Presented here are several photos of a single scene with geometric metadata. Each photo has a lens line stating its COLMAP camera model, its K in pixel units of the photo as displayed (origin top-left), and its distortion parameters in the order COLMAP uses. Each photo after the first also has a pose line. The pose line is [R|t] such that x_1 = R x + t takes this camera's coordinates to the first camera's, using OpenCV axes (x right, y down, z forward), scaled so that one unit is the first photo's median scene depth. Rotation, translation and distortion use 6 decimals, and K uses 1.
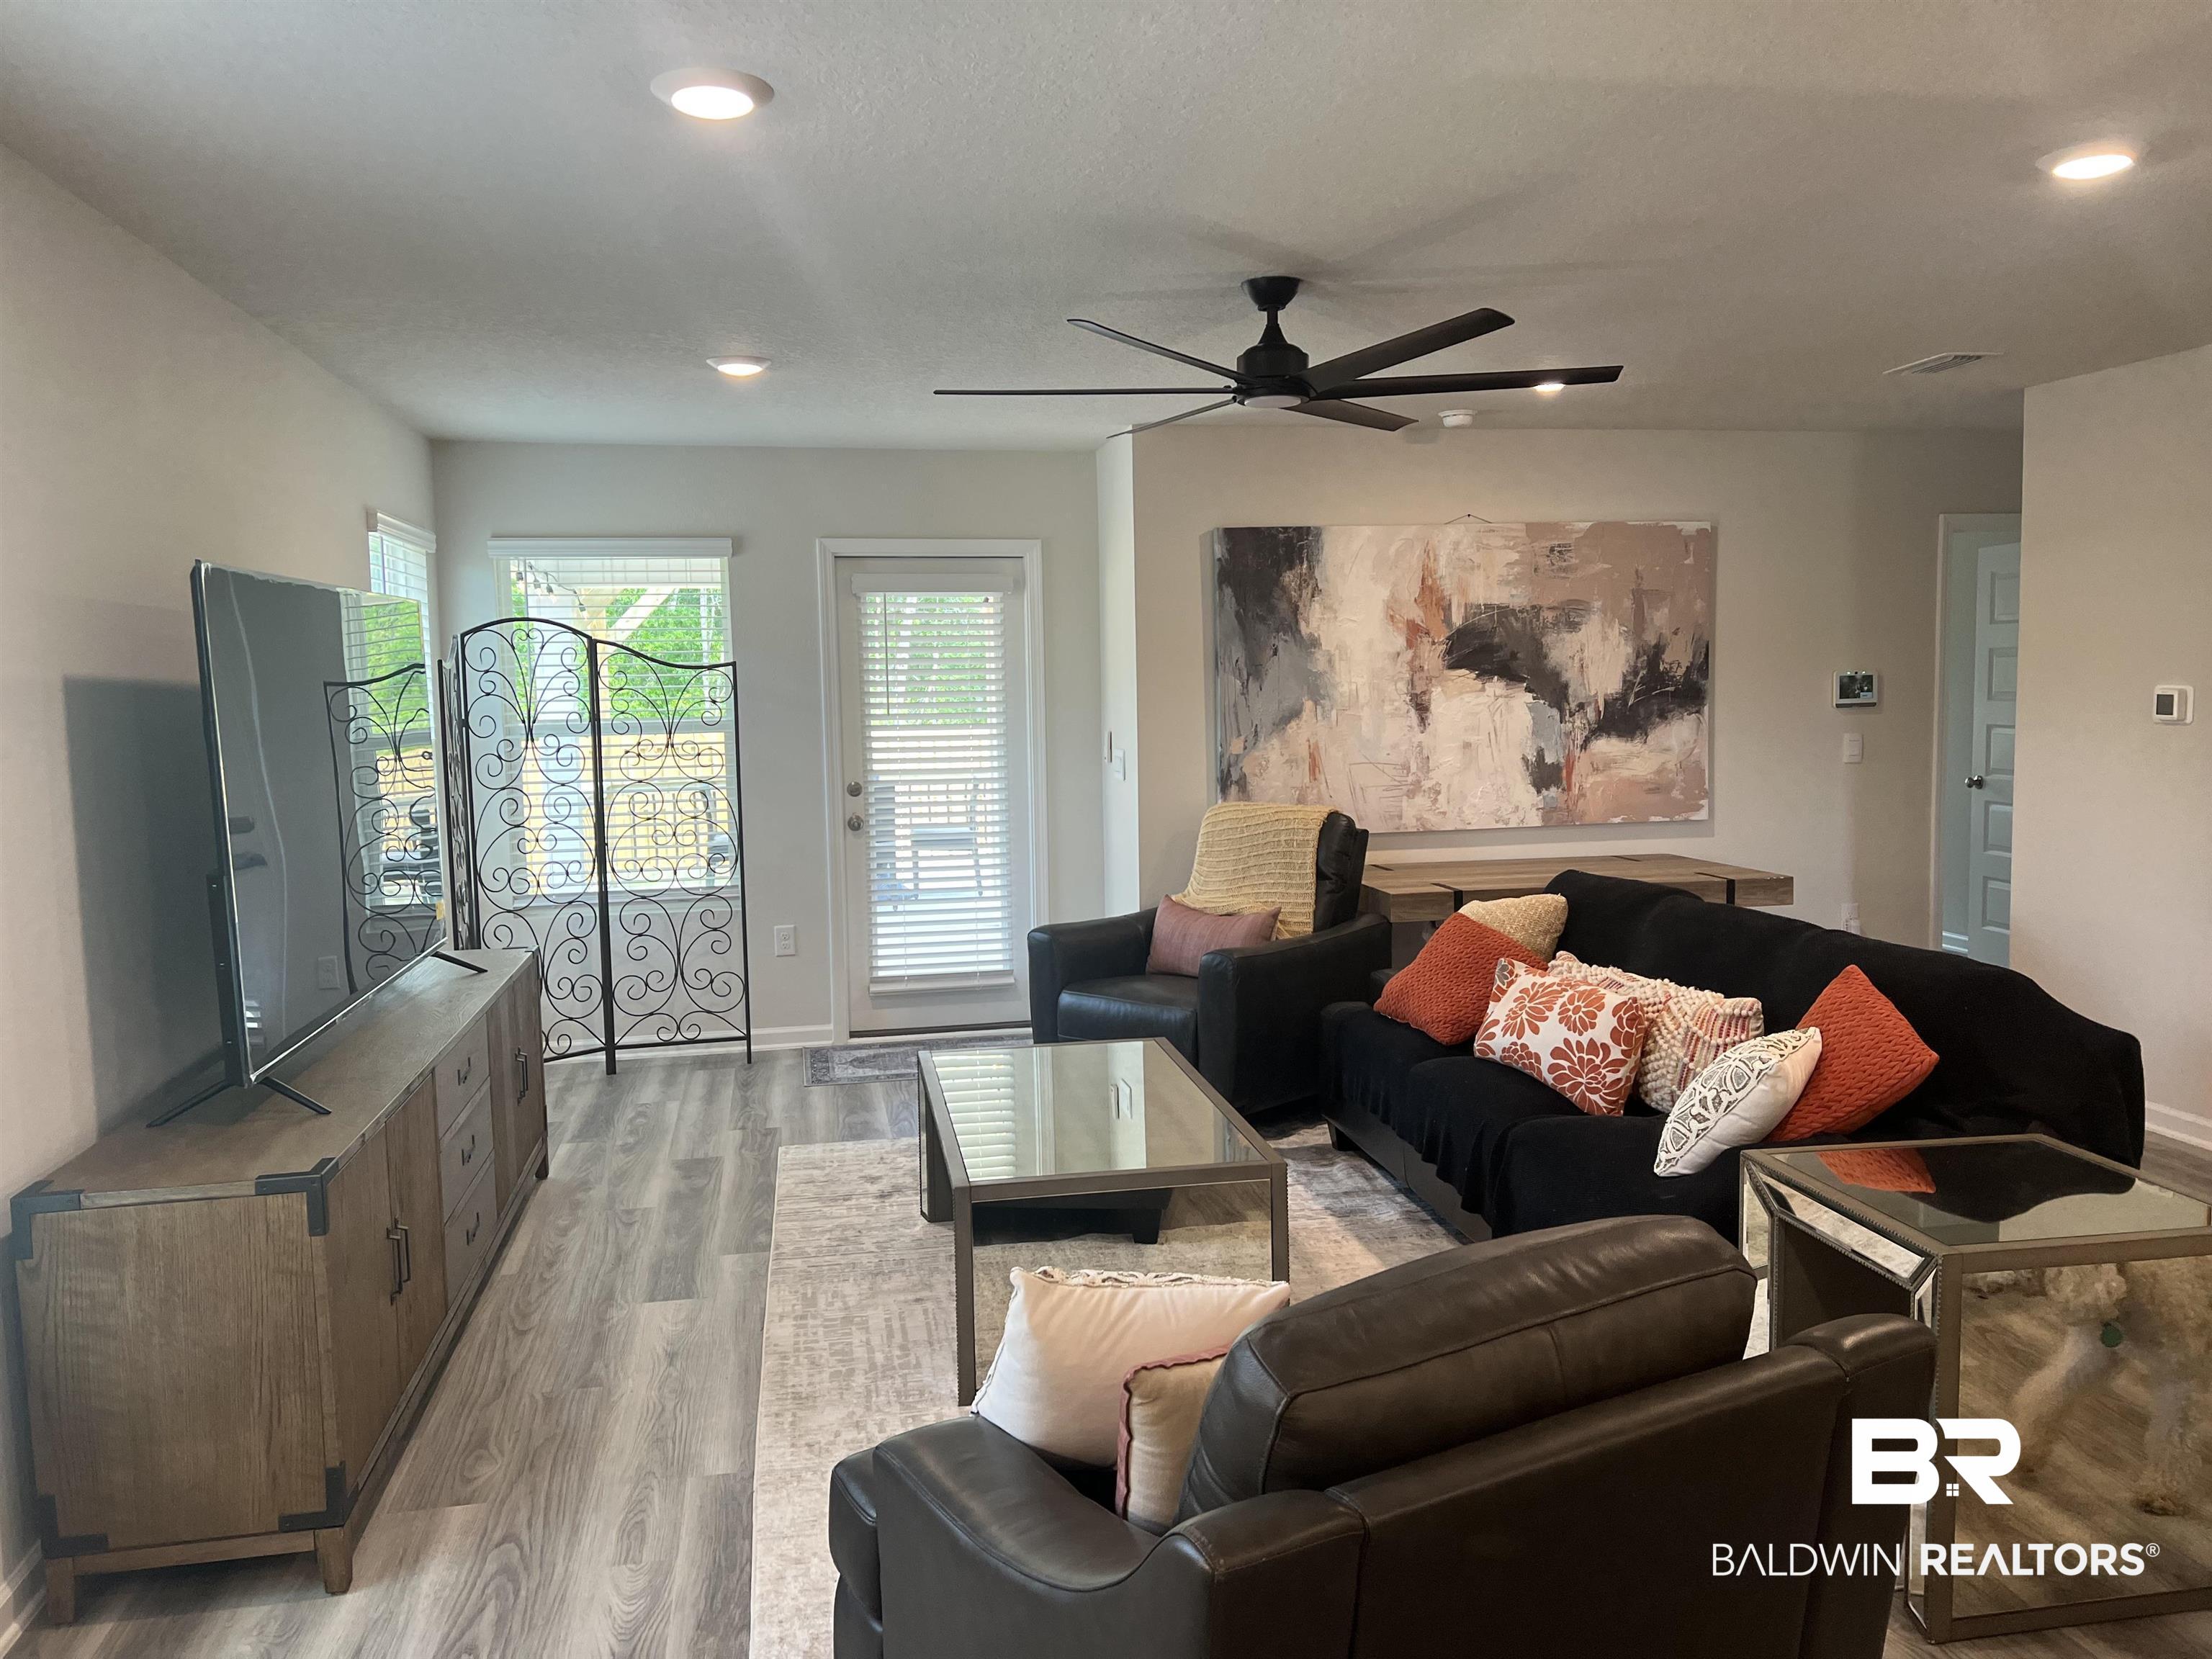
lens RADIAL K [[1674.4, 0, 1100.3], [0, 1674.4, 814.3], [0, 0, 1]] dist [0.094880, -0.100624]
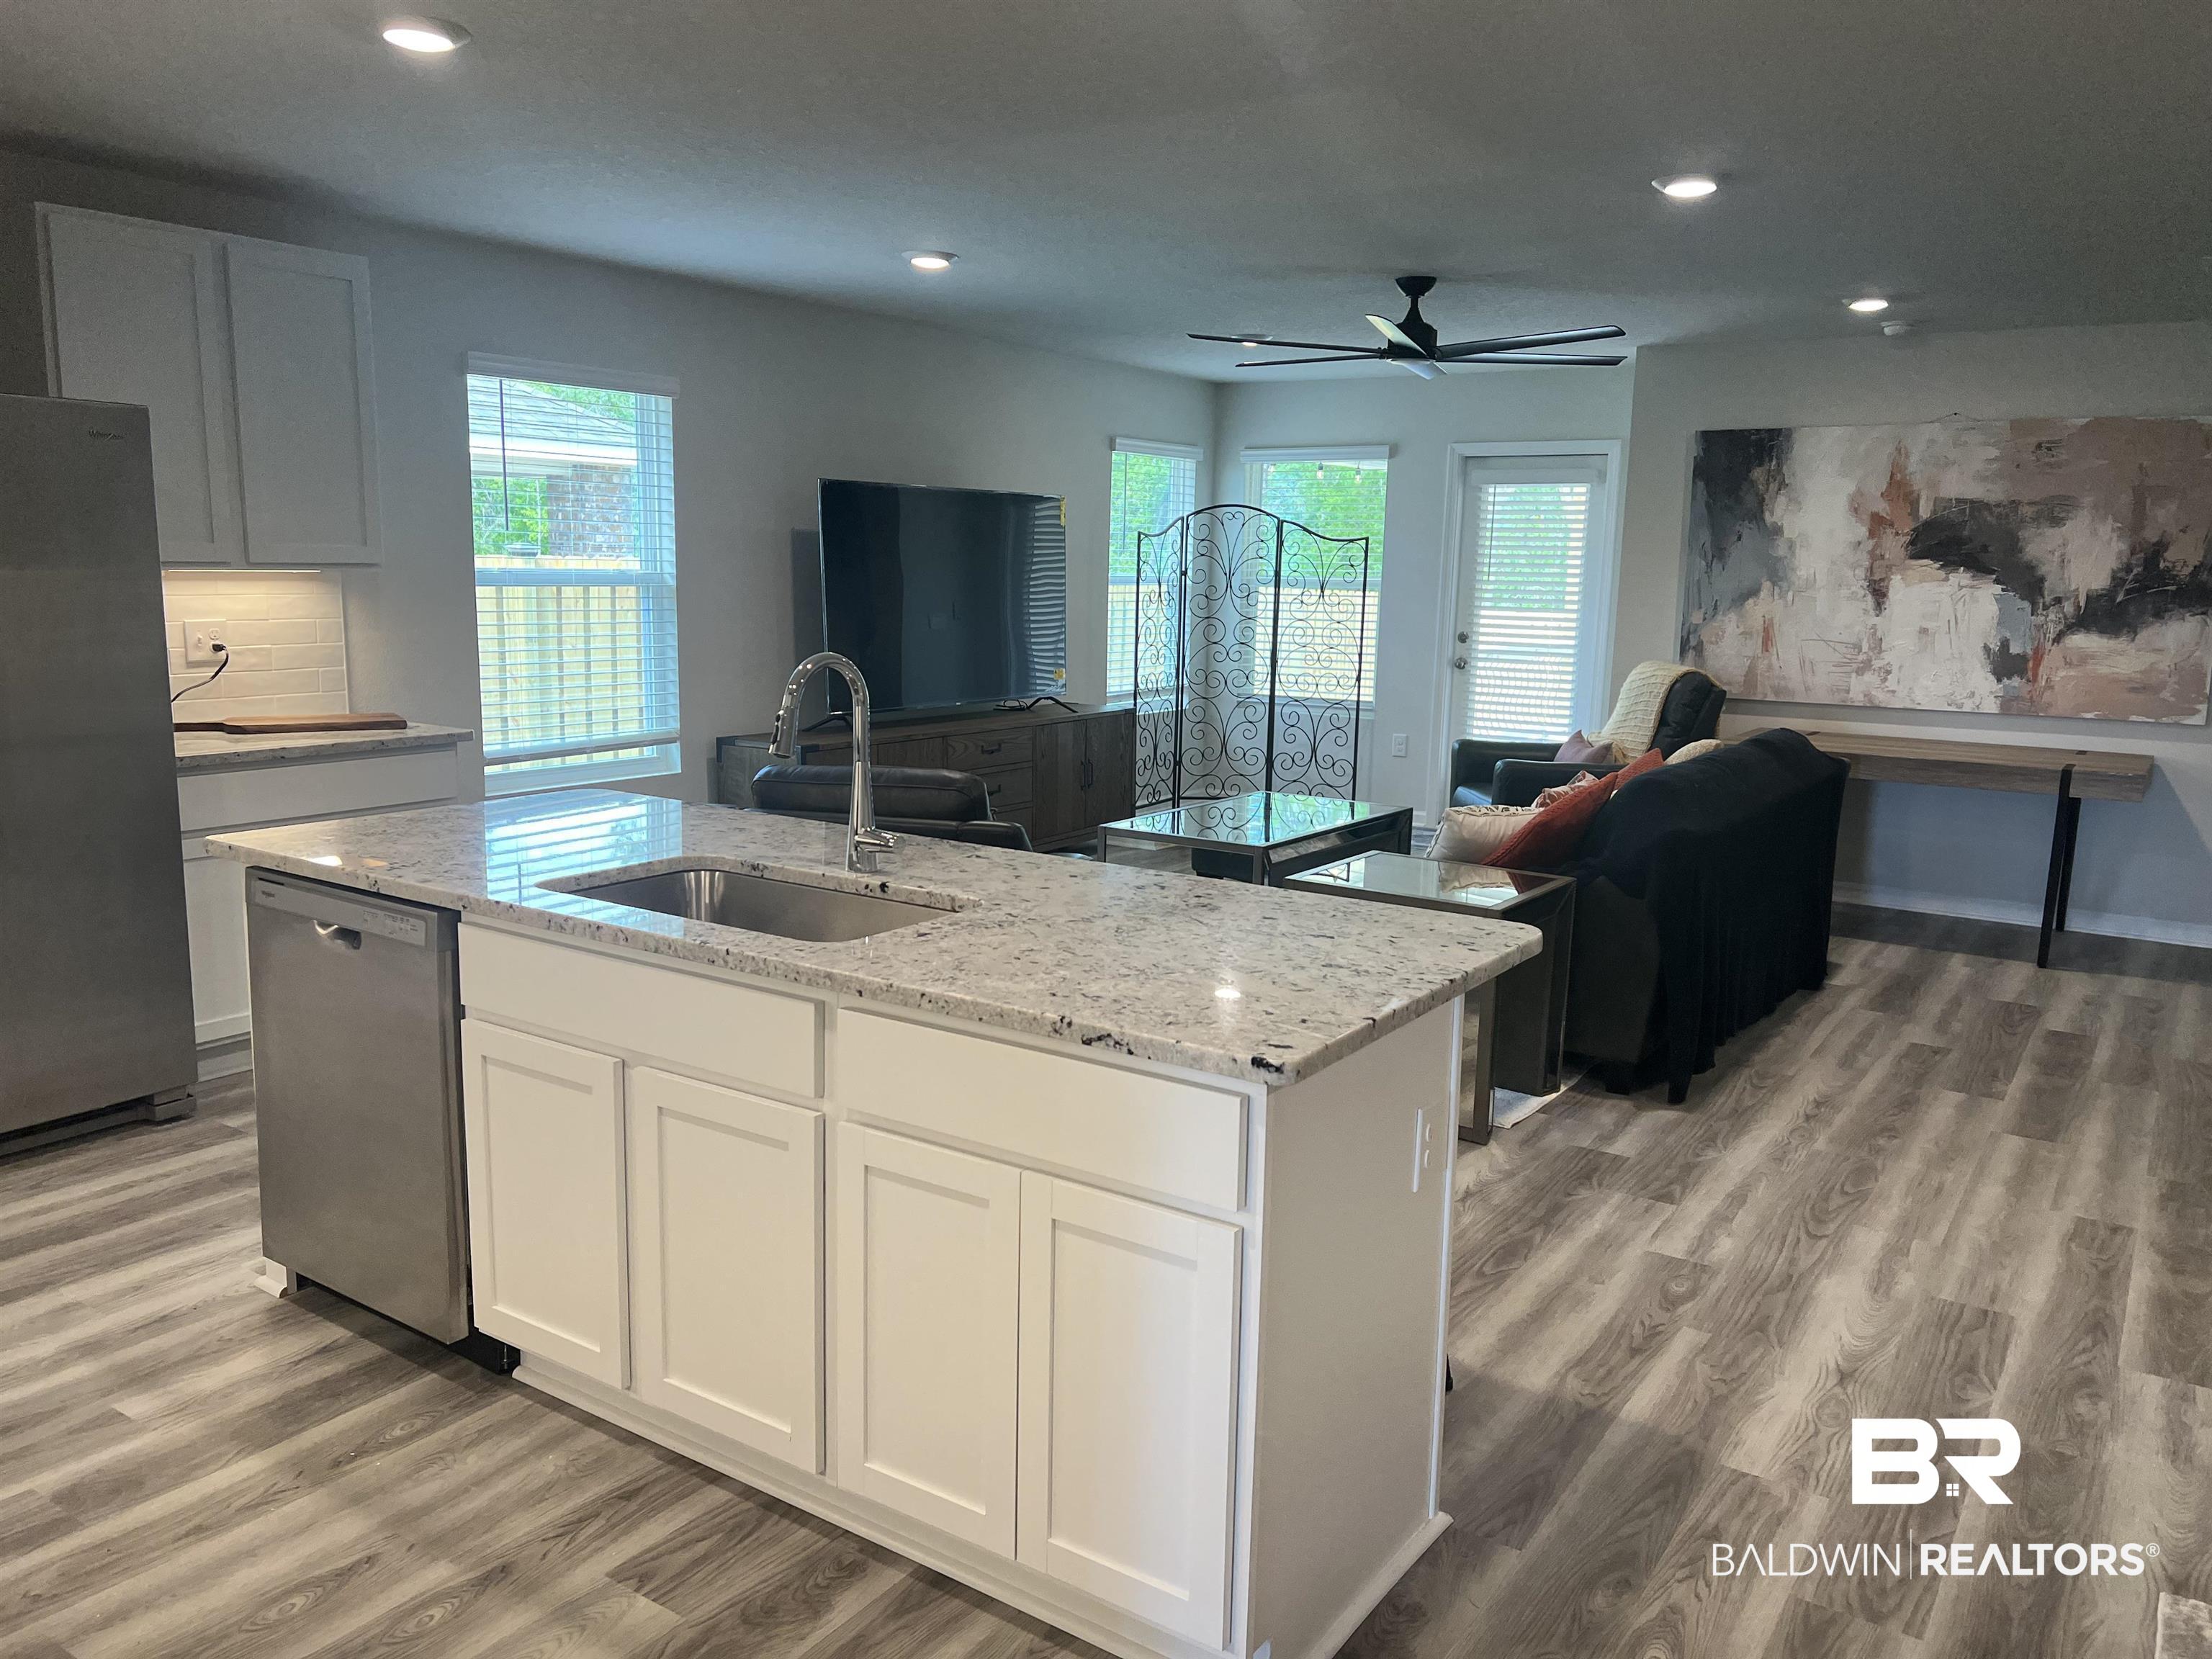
lens RADIAL K [[1651.8, 0, 1107.6], [0, 1651.8, 832.7], [0, 0, 1]] dist [0.073664, -0.086955]
pose [[0.717297, 0.148083, -0.680850, 0.597132], [-0.095111, 0.988818, 0.114864, 0.013854], [0.690246, -0.017635, 0.723360, -0.142222]]
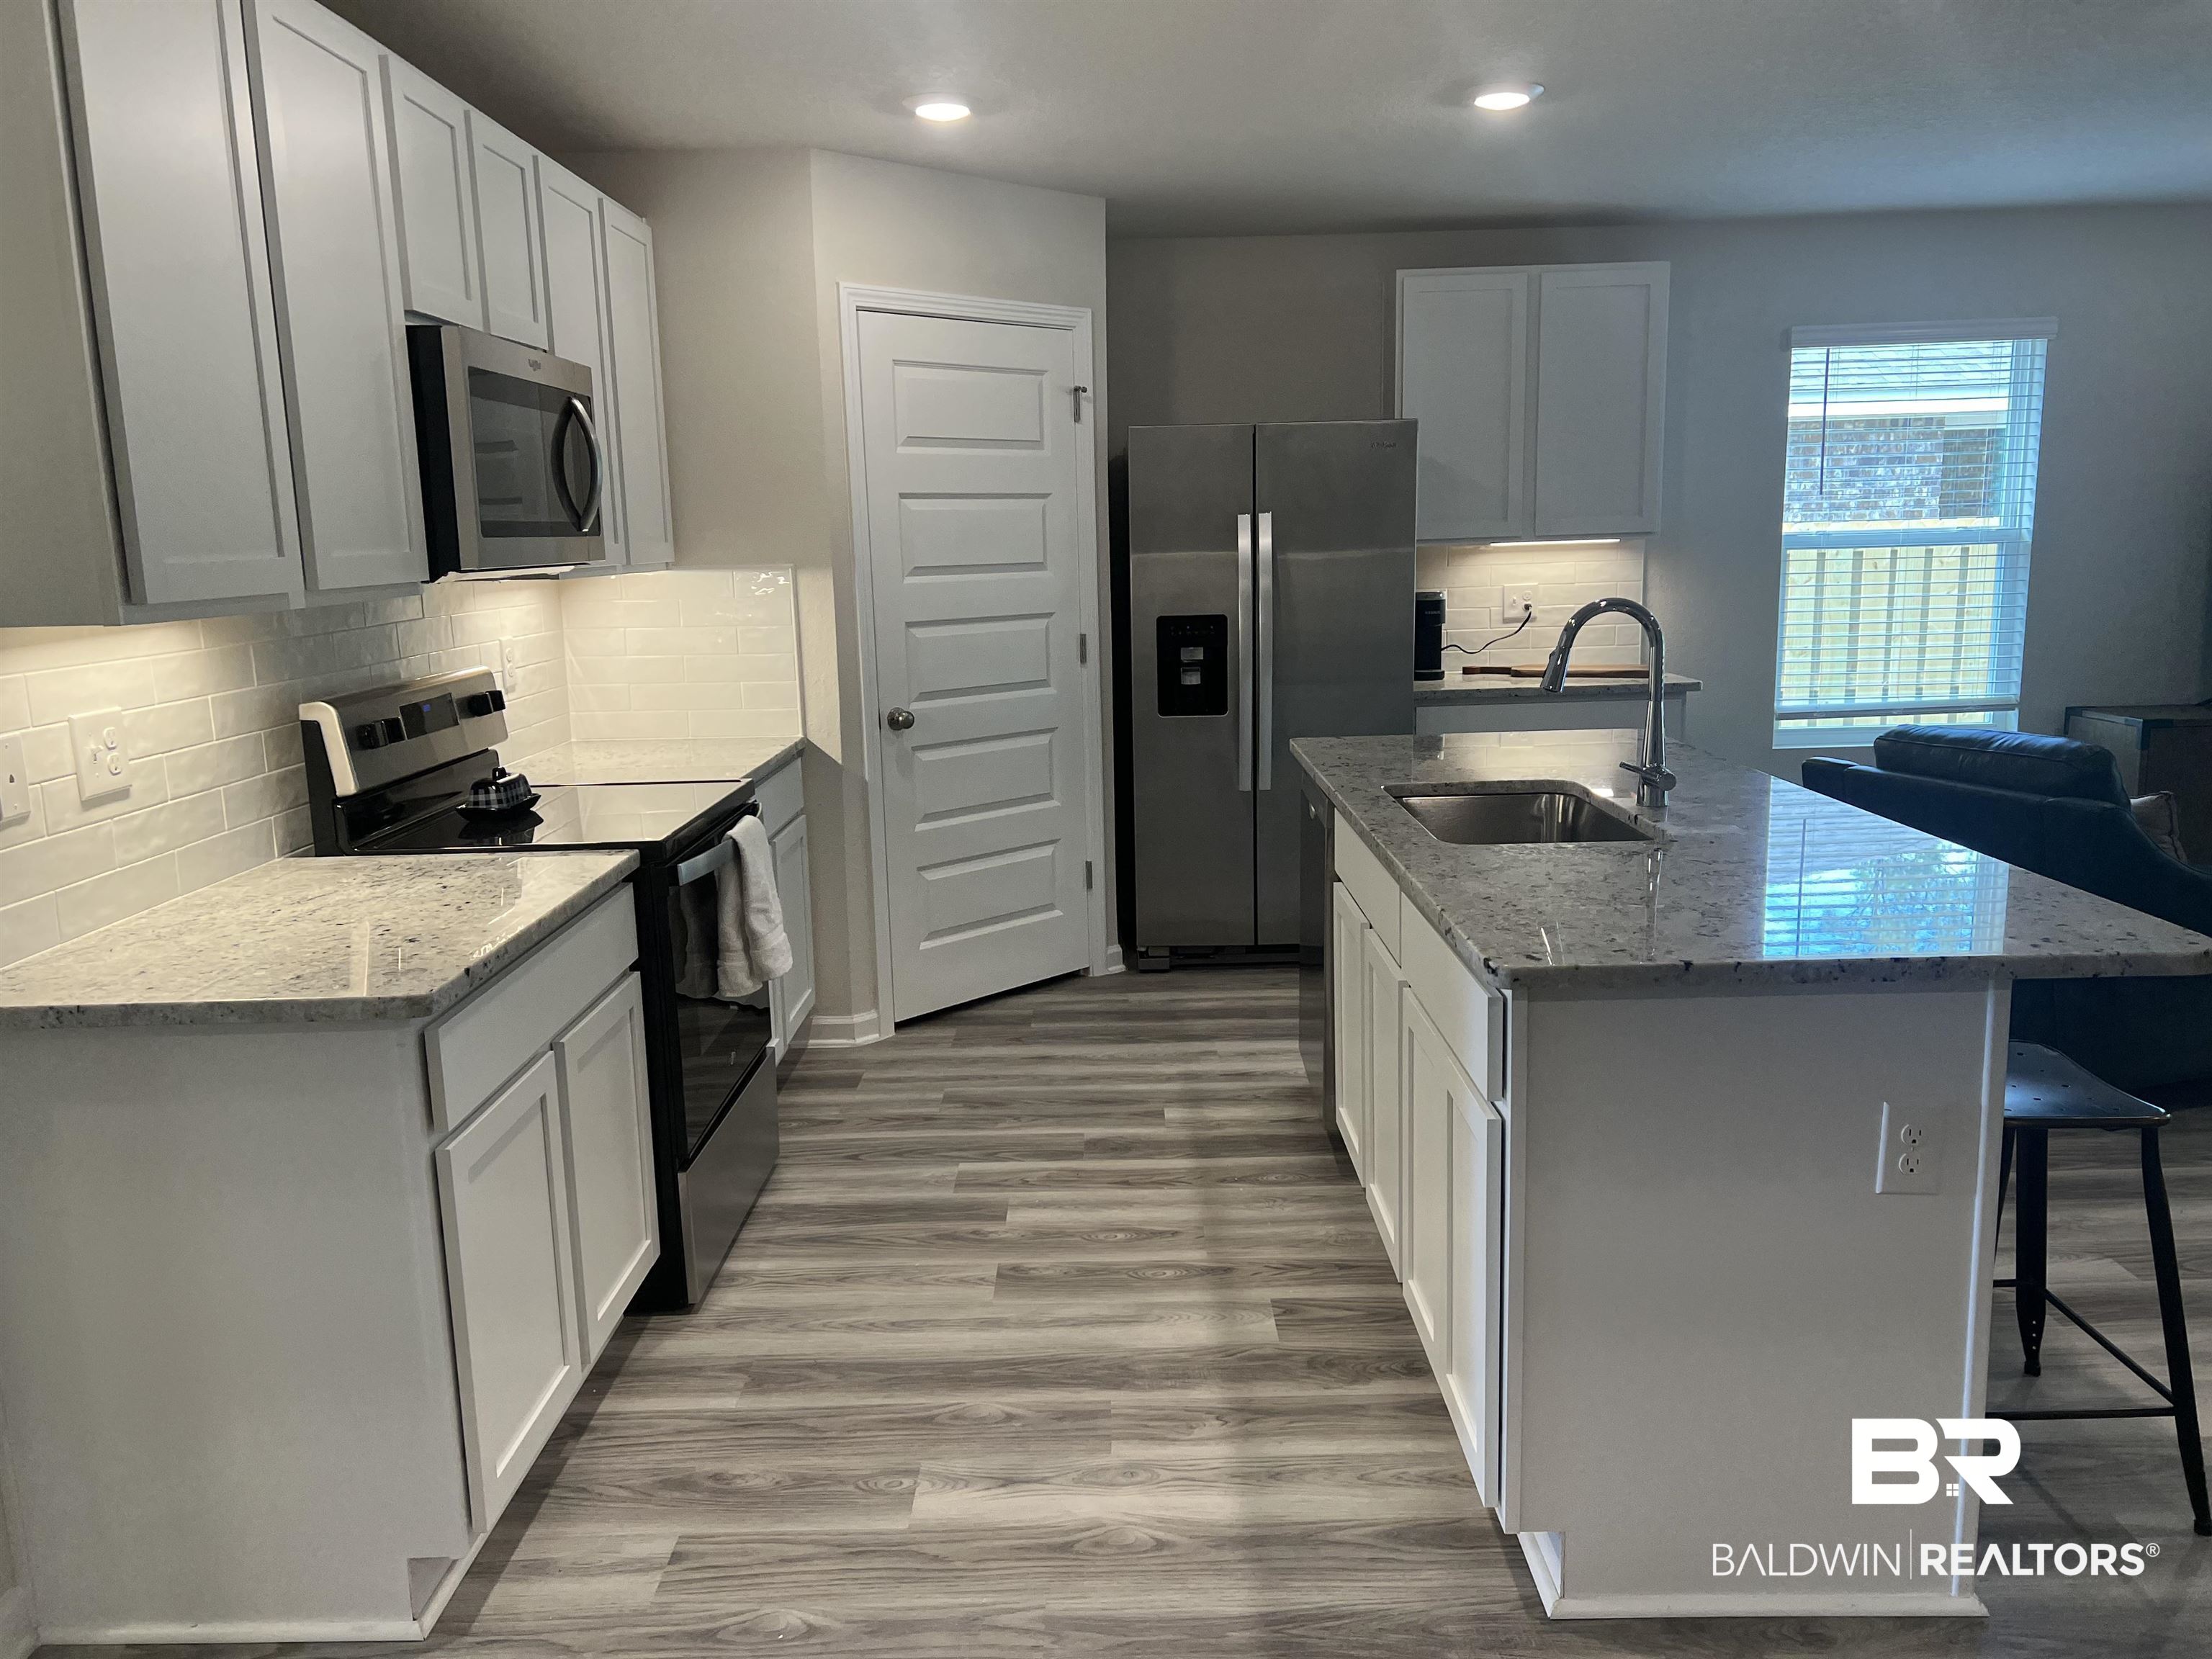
lens RADIAL K [[1651.8, 0, 1107.6], [0, 1651.8, 832.7], [0, 0, 1]] dist [0.073664, -0.086955]
pose [[-0.184474, 0.197801, -0.962727, 0.736087], [-0.056767, 0.975759, 0.211356, -0.003146], [0.981197, 0.093640, -0.168774, 0.064846]]
